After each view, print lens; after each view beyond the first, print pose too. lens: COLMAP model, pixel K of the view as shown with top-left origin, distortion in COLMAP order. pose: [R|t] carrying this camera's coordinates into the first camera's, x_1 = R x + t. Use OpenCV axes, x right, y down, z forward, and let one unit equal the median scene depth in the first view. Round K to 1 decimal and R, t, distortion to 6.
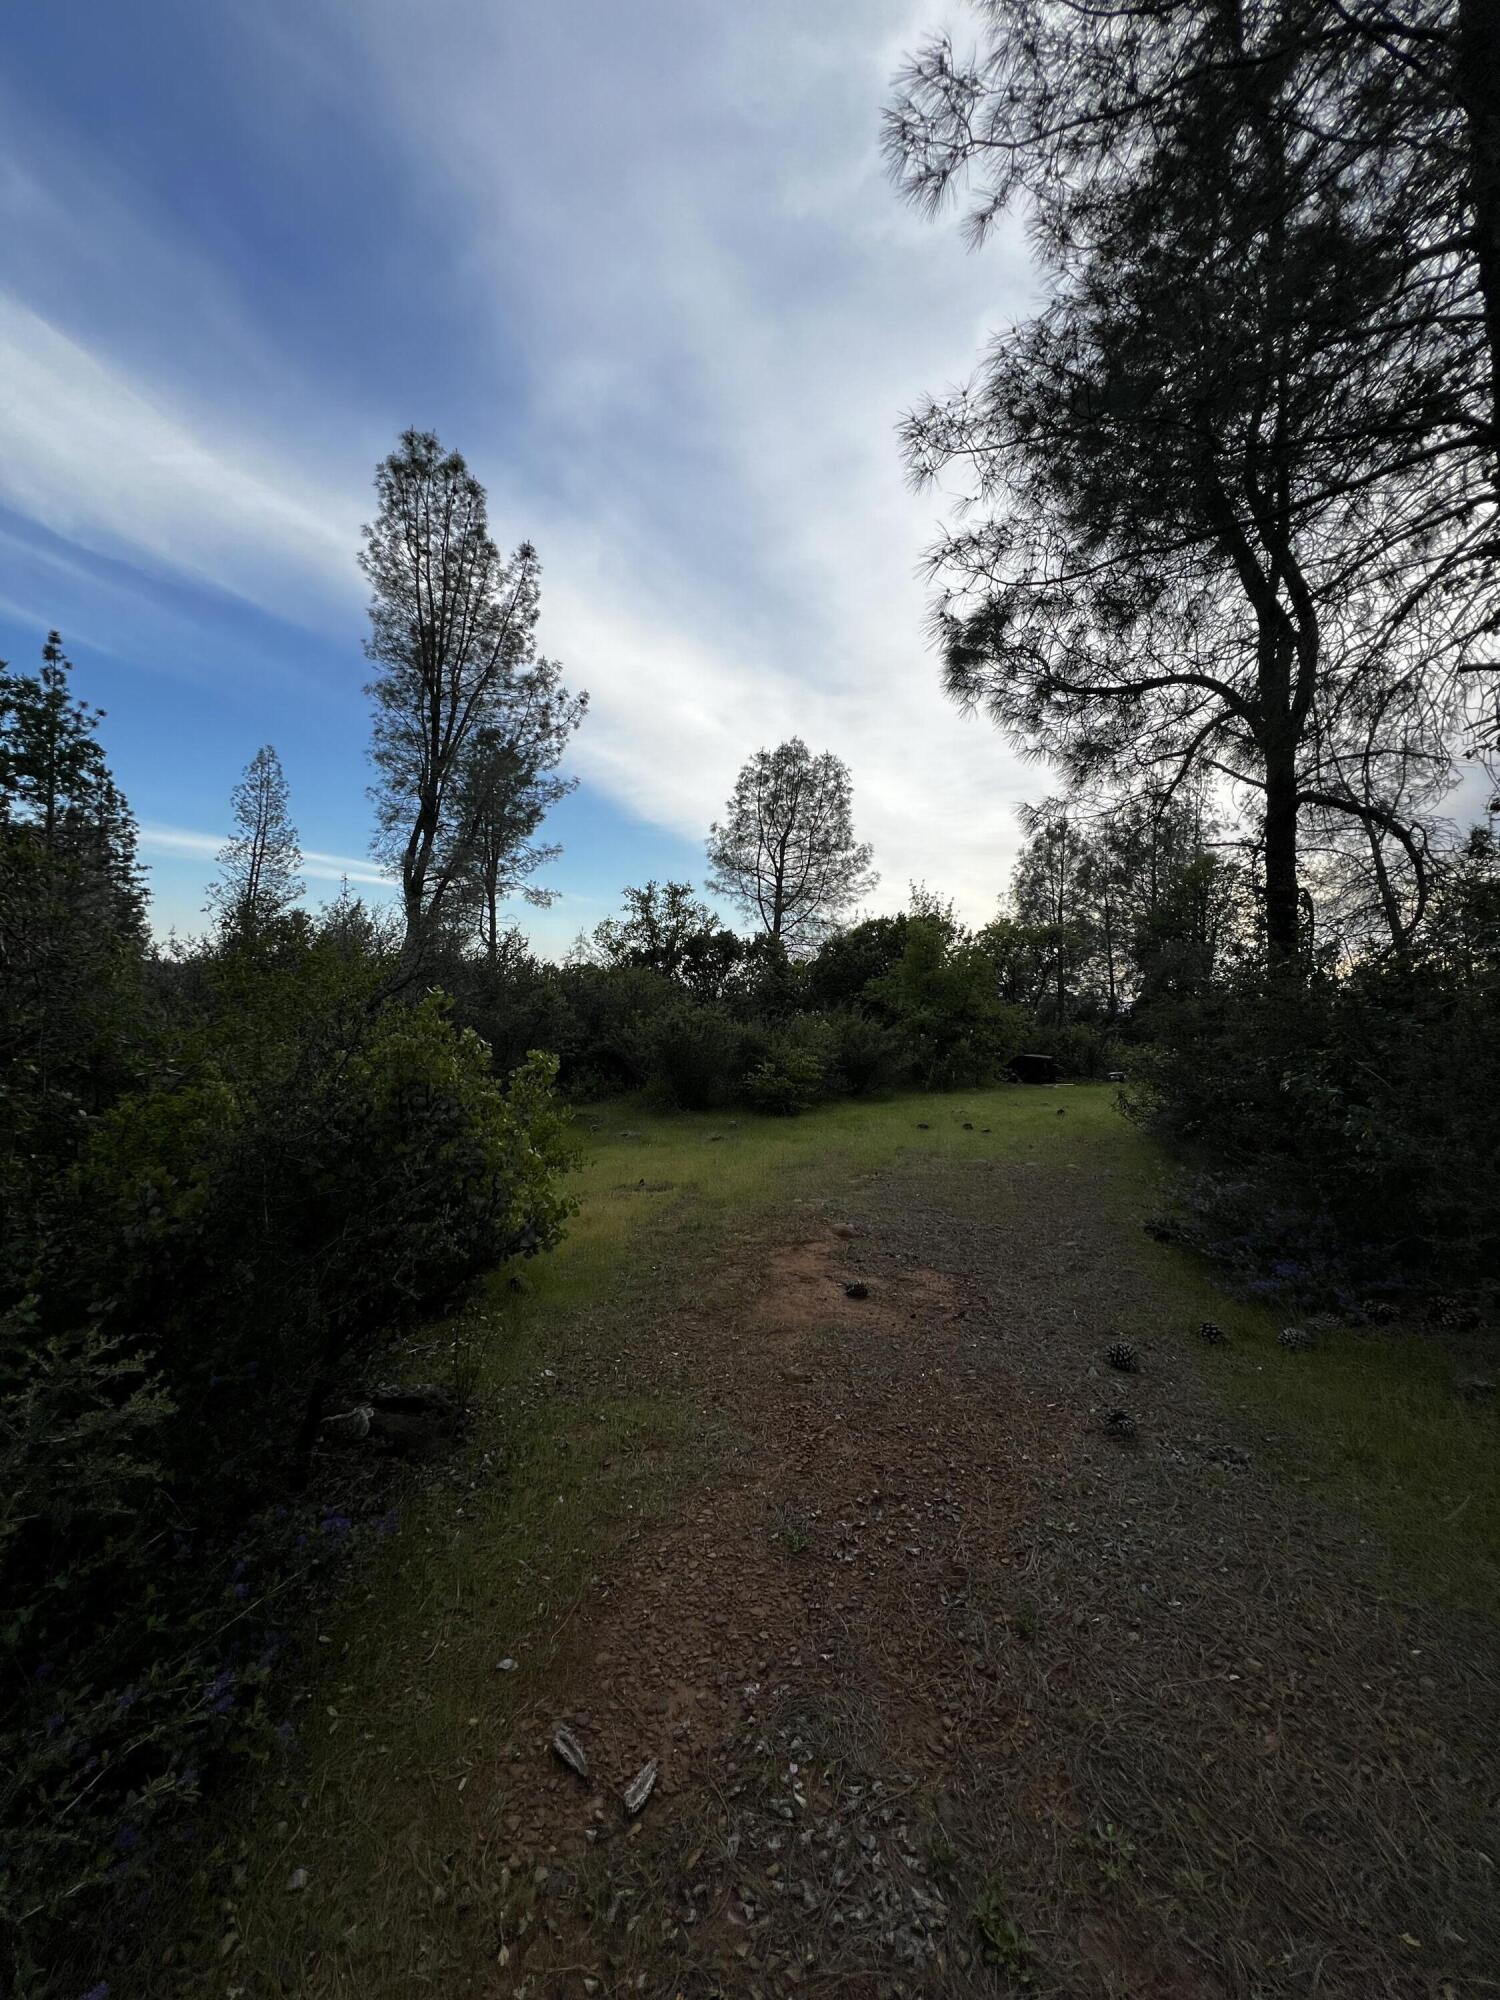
lens RADIAL K [[802.9, 0, 756.3], [0, 802.9, 993.5], [0, 0, 1]] dist [0.000921, 0.000173]
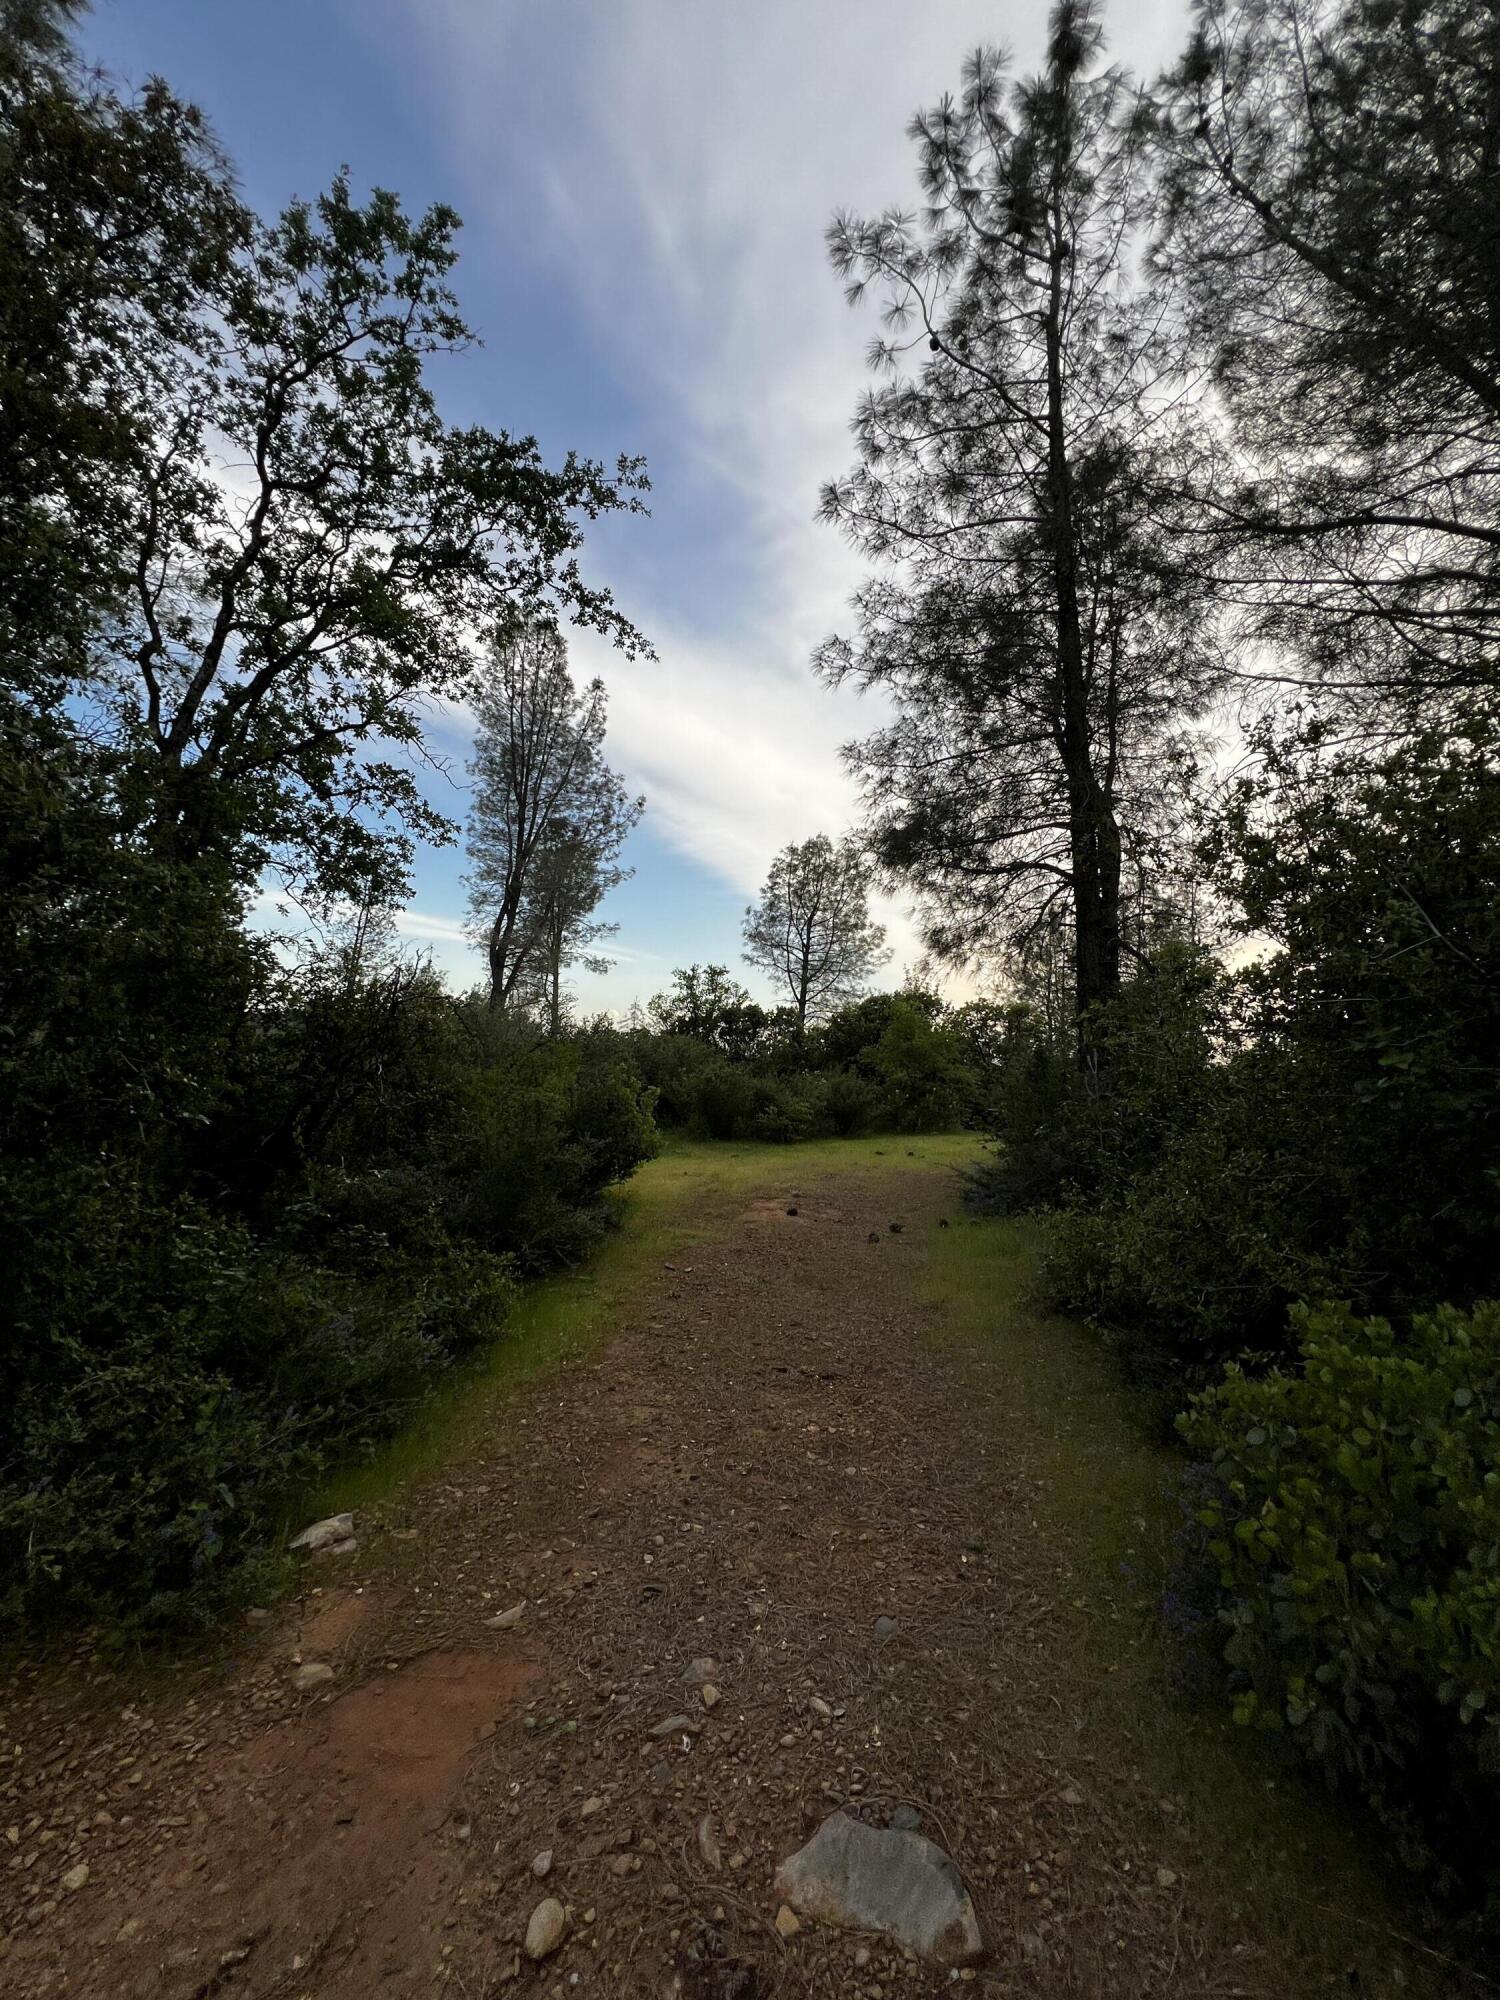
lens RADIAL K [[802.9, 0, 742.1], [0, 802.9, 1001.3], [0, 0, 1]] dist [0.000921, 0.000173]
pose [[0.997553, 0.012063, -0.068863, 0.018613], [-0.016201, 0.998076, -0.059850, -0.005415], [0.068008, 0.060819, 0.995829, -0.150329]]
